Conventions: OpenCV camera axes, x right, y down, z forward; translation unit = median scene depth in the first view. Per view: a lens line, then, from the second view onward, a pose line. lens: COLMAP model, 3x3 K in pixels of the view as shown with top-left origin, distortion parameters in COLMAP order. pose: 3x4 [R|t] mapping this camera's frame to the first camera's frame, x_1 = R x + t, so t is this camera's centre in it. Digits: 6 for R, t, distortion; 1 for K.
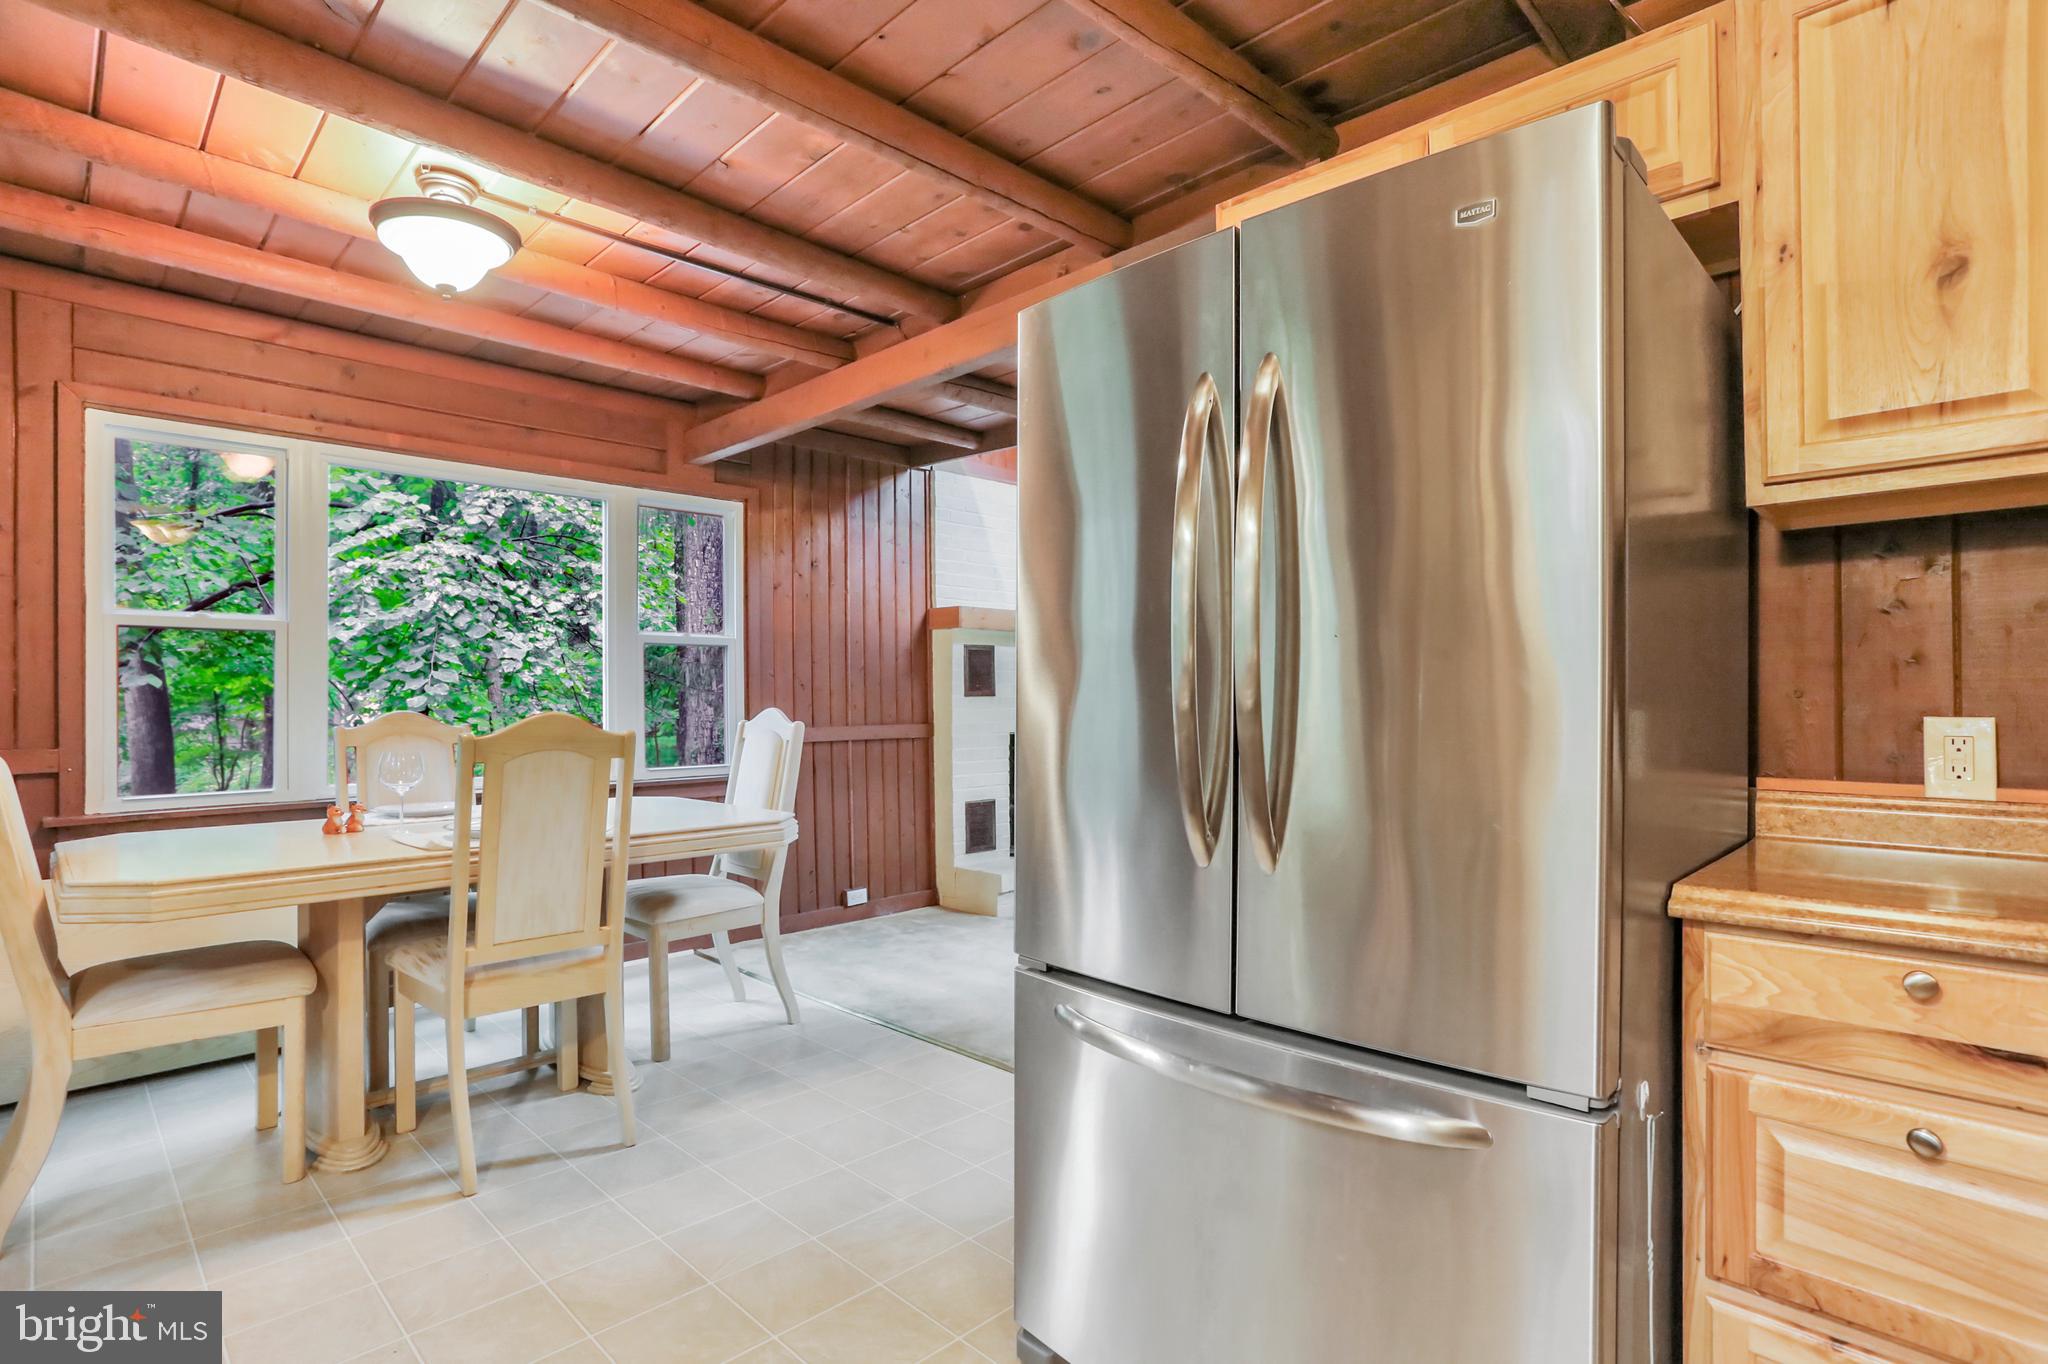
lens RADIAL K [[1014.9, 0, 1046.9], [0, 1014.9, 687.4], [0, 0, 1]] dist [-0.036800, 0.022359]
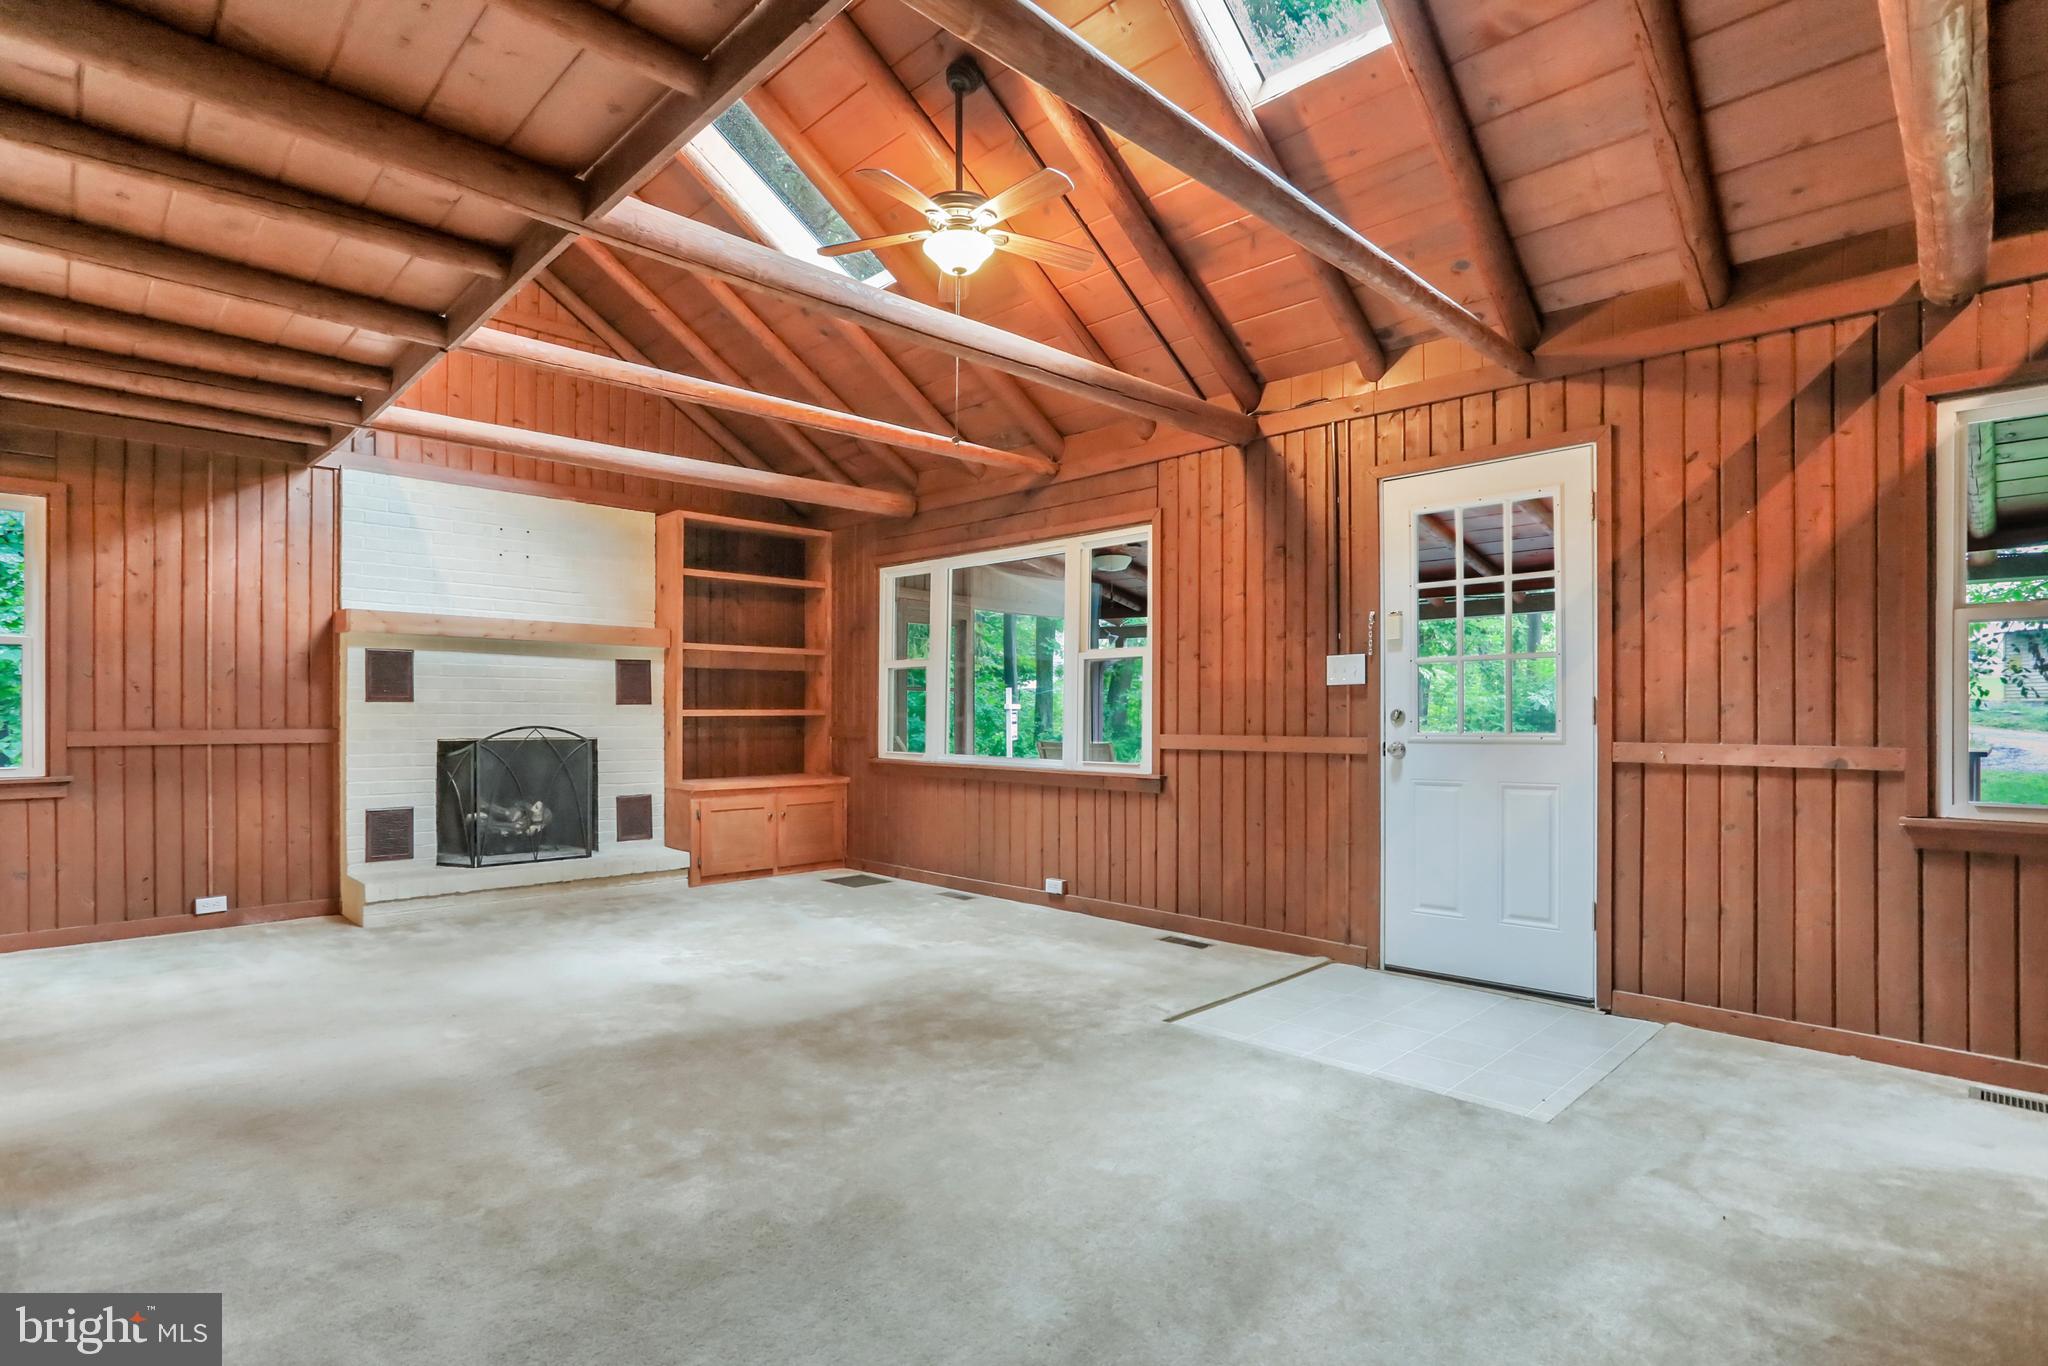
lens RADIAL K [[1007.0, 0, 1022.7], [0, 1007.0, 706.8], [0, 0, 1]] dist [-0.061042, 0.031007]
pose [[0.999939, 0.010345, -0.003810, 0.769212], [-0.010333, 0.999941, 0.003249, 0.006647], [0.003844, -0.003209, 0.999987, 0.076837]]
